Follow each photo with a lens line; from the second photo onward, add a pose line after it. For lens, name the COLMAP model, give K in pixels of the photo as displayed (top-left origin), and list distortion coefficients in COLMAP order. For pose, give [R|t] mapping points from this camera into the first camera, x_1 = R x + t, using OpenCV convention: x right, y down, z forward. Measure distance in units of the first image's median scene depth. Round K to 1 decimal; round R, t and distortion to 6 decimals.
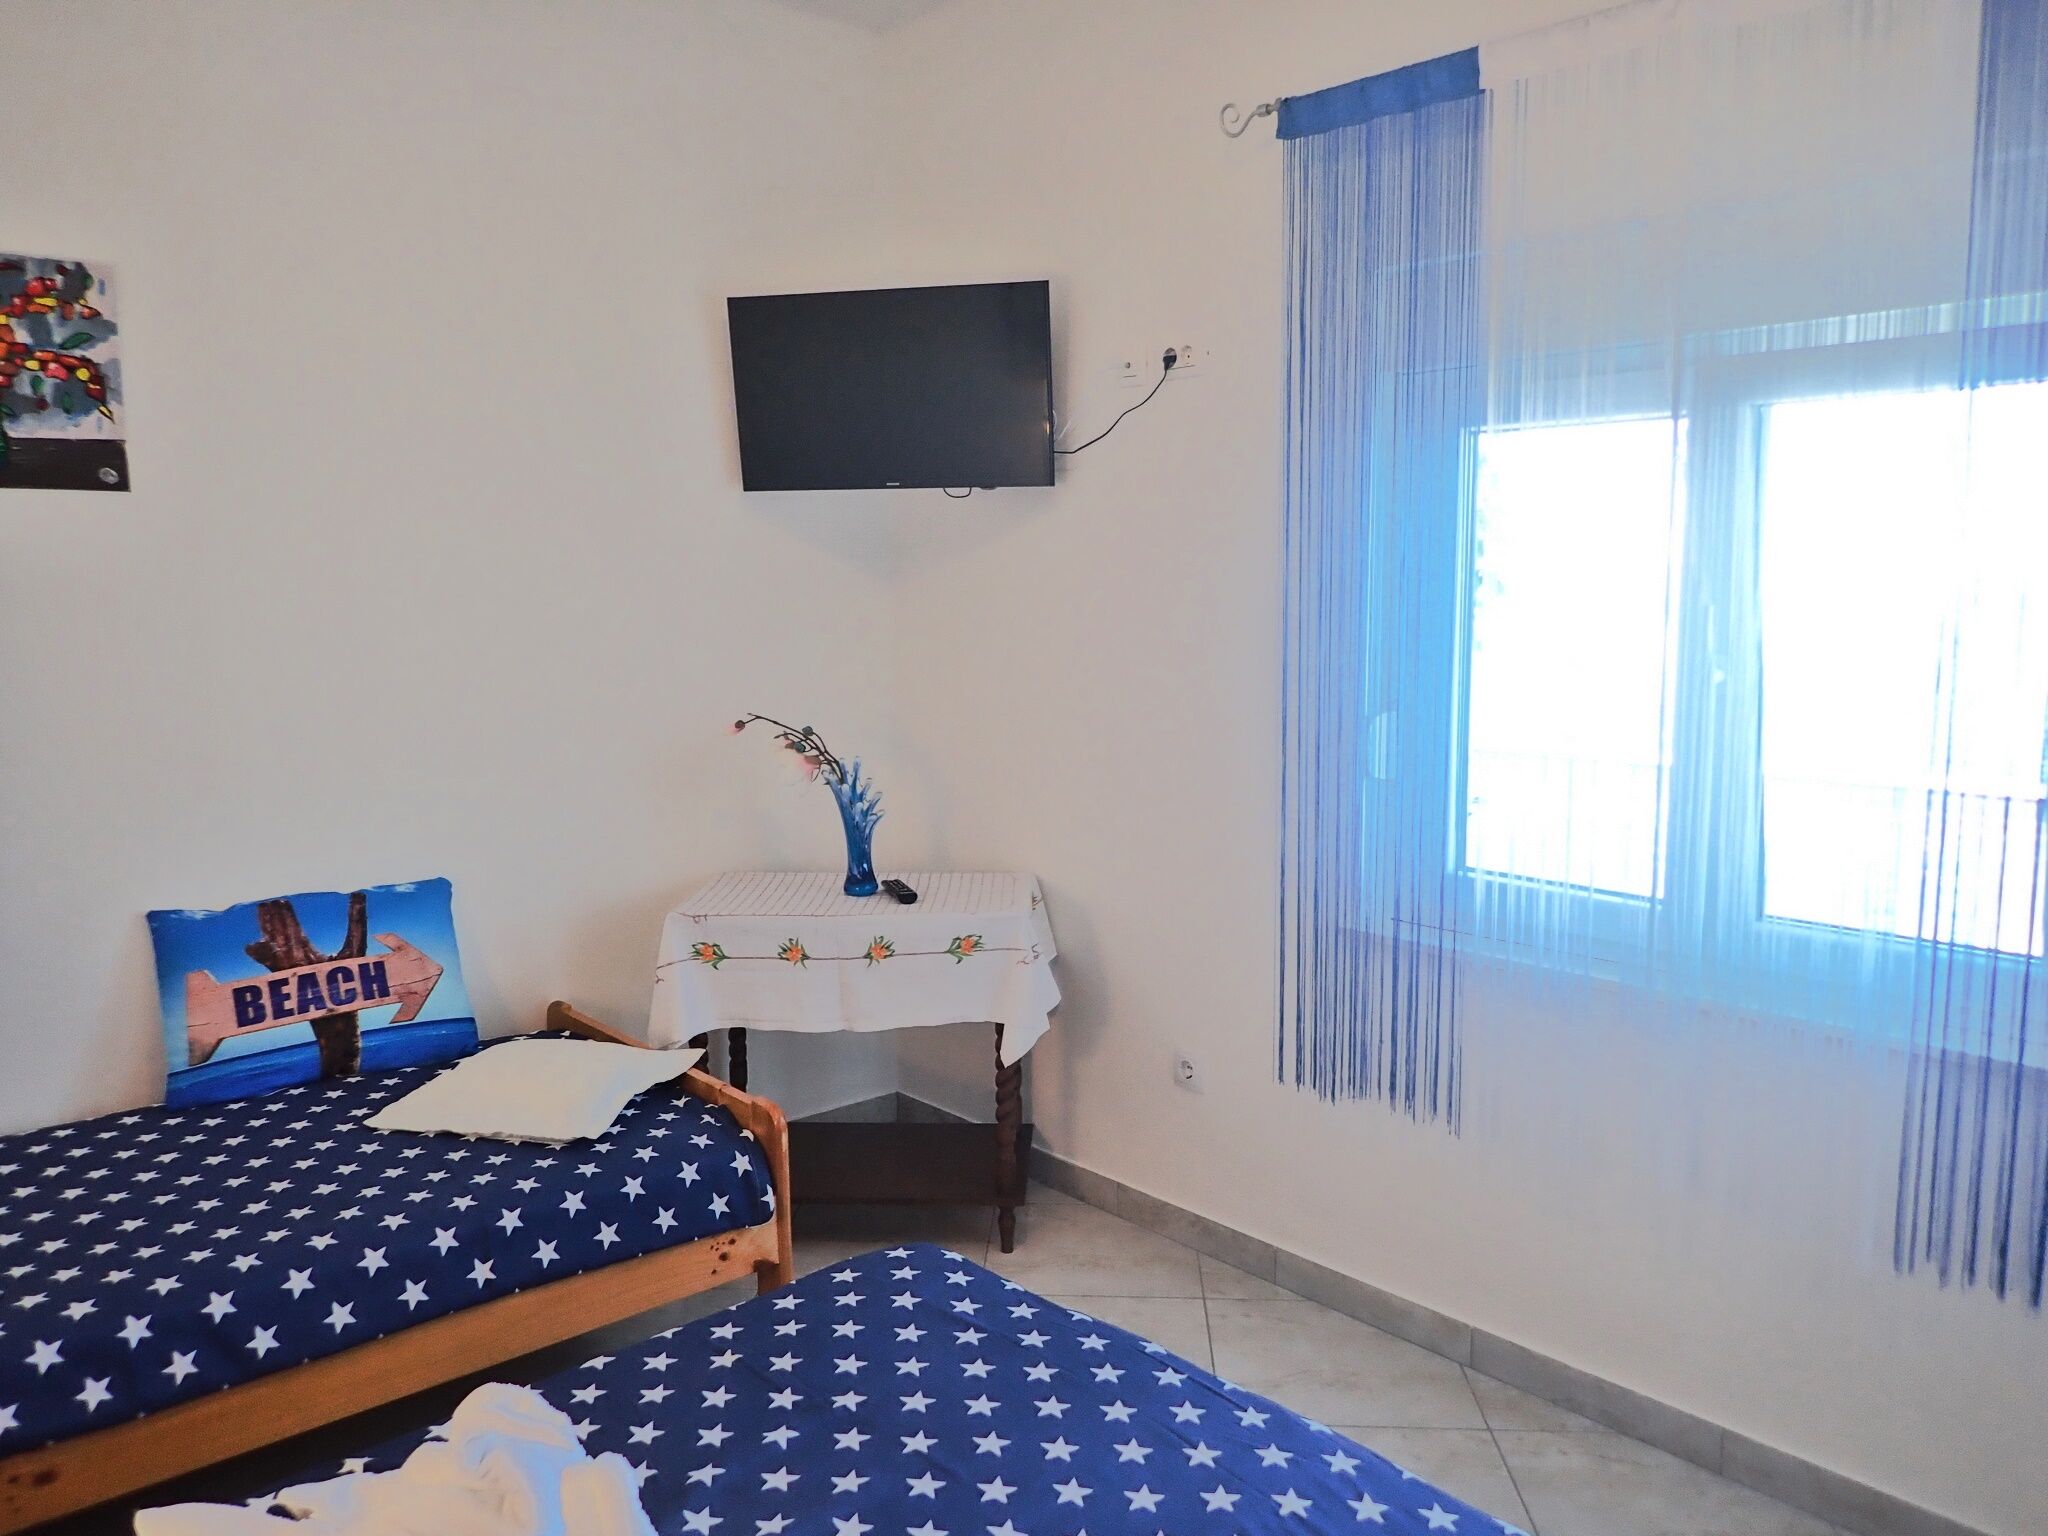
lens RADIAL K [[1496.2, 0, 1024.0], [0, 1496.2, 768.0], [0, 0, 1]] dist [-0.006232, -0.002728]
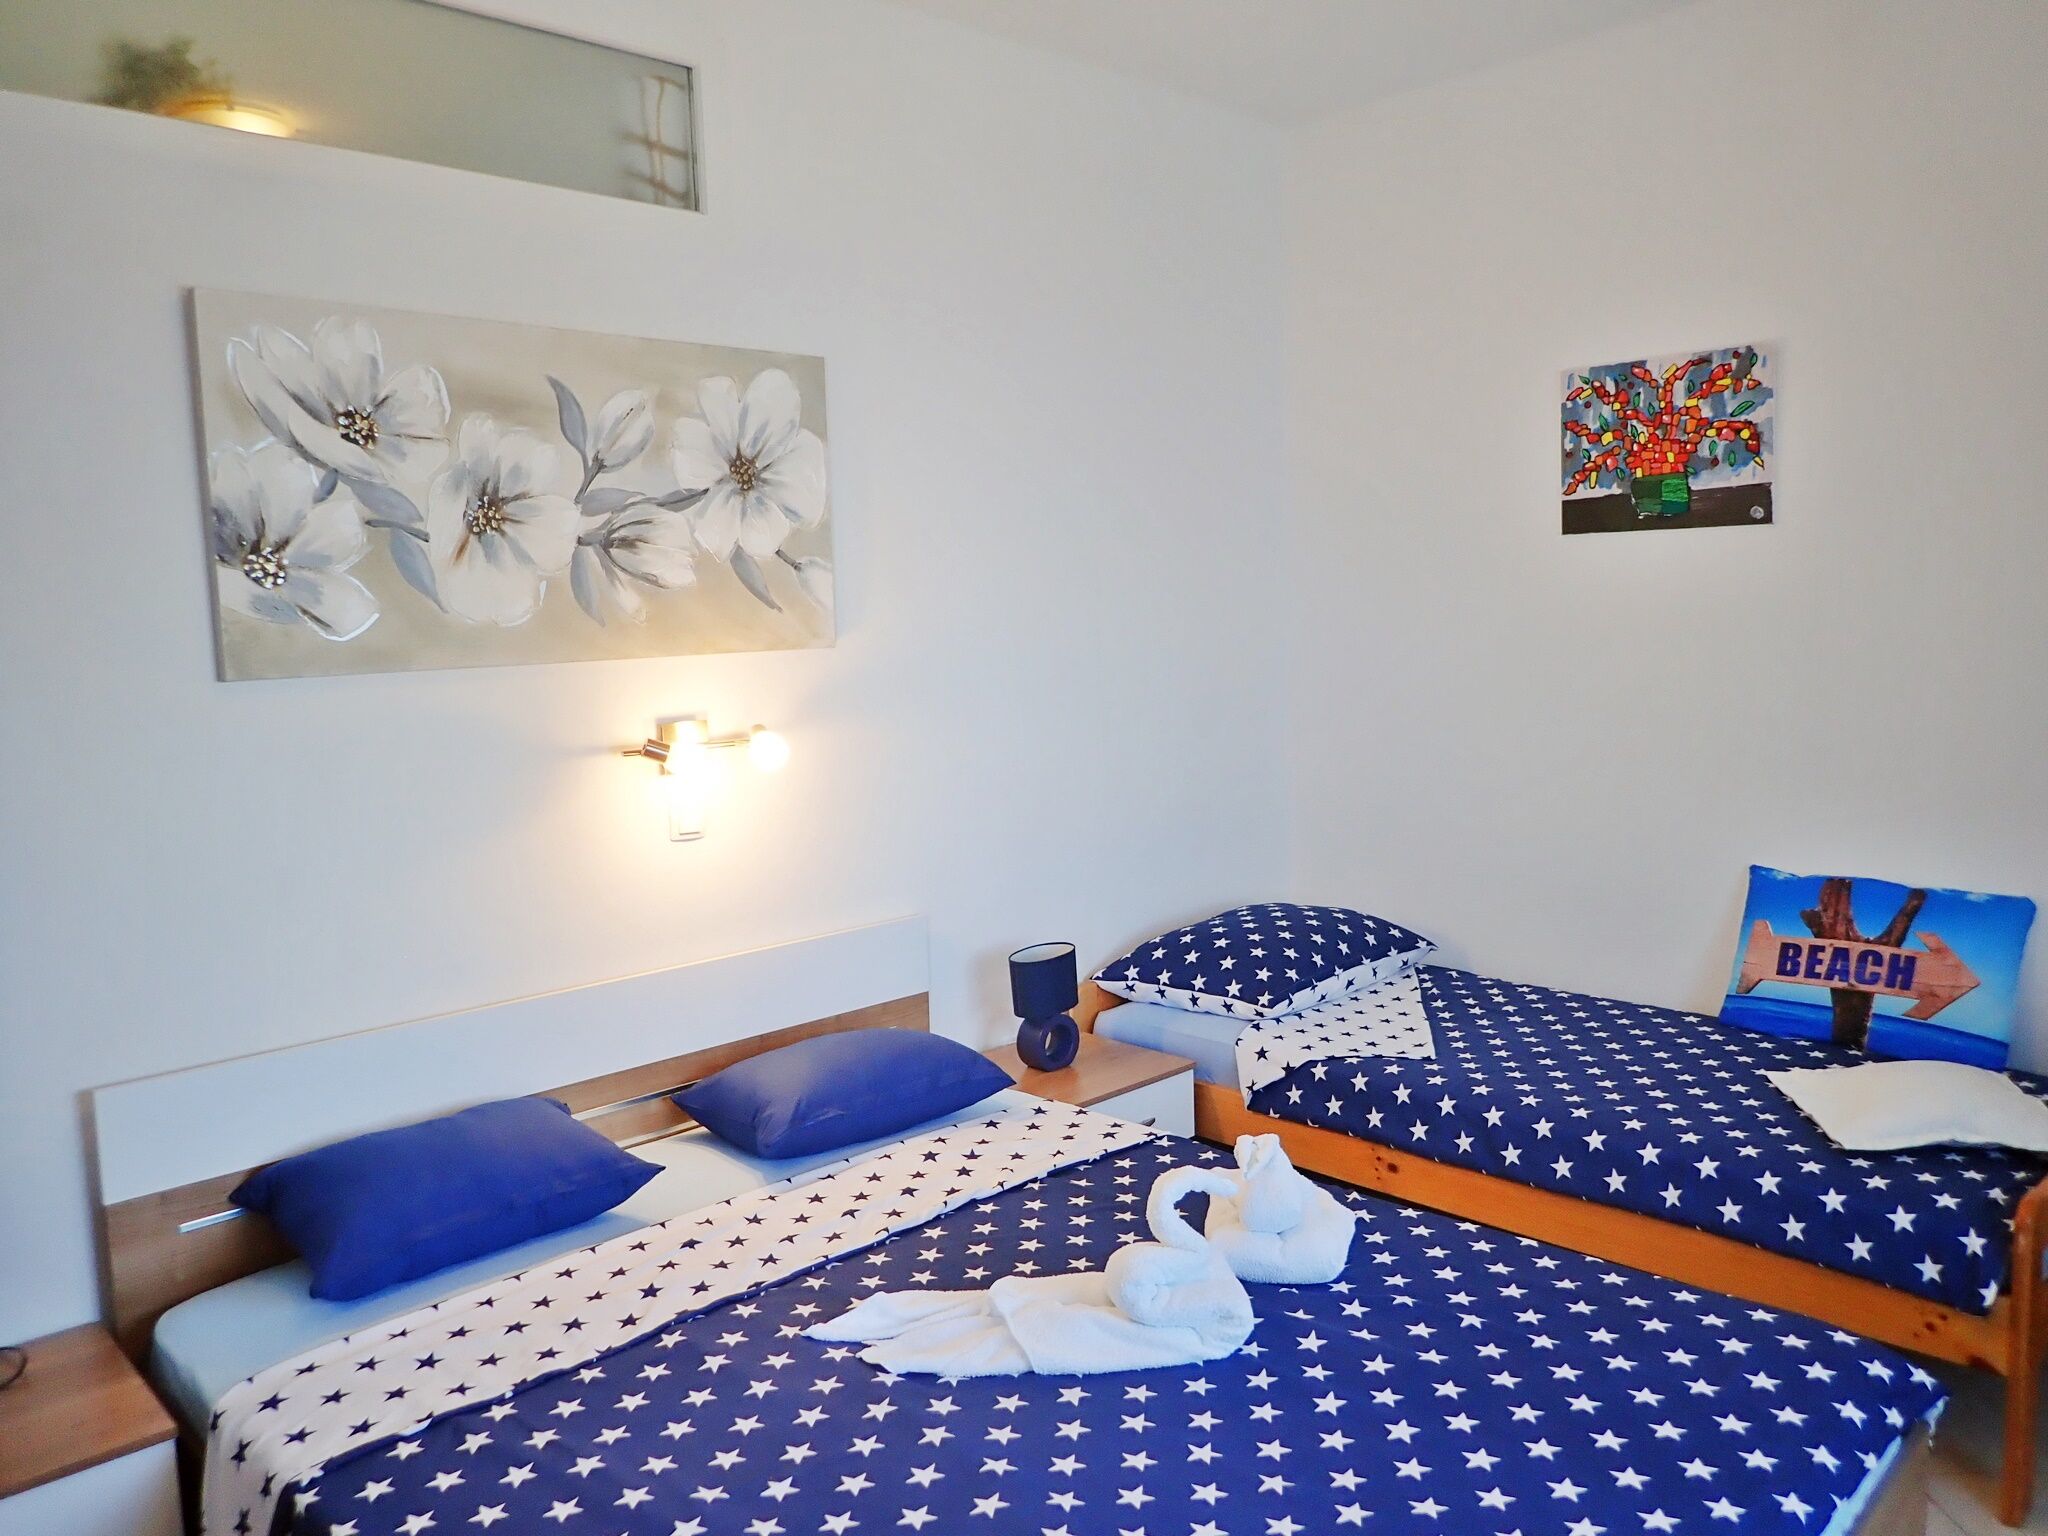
lens RADIAL K [[1496.2, 0, 1024.0], [0, 1496.2, 768.0], [0, 0, 1]] dist [-0.006232, -0.002728]
pose [[0.054993, 0.112991, -0.992073, 0.595401], [-0.097876, 0.989401, 0.107262, -0.056459], [0.993678, 0.091202, 0.065469, 0.317168]]
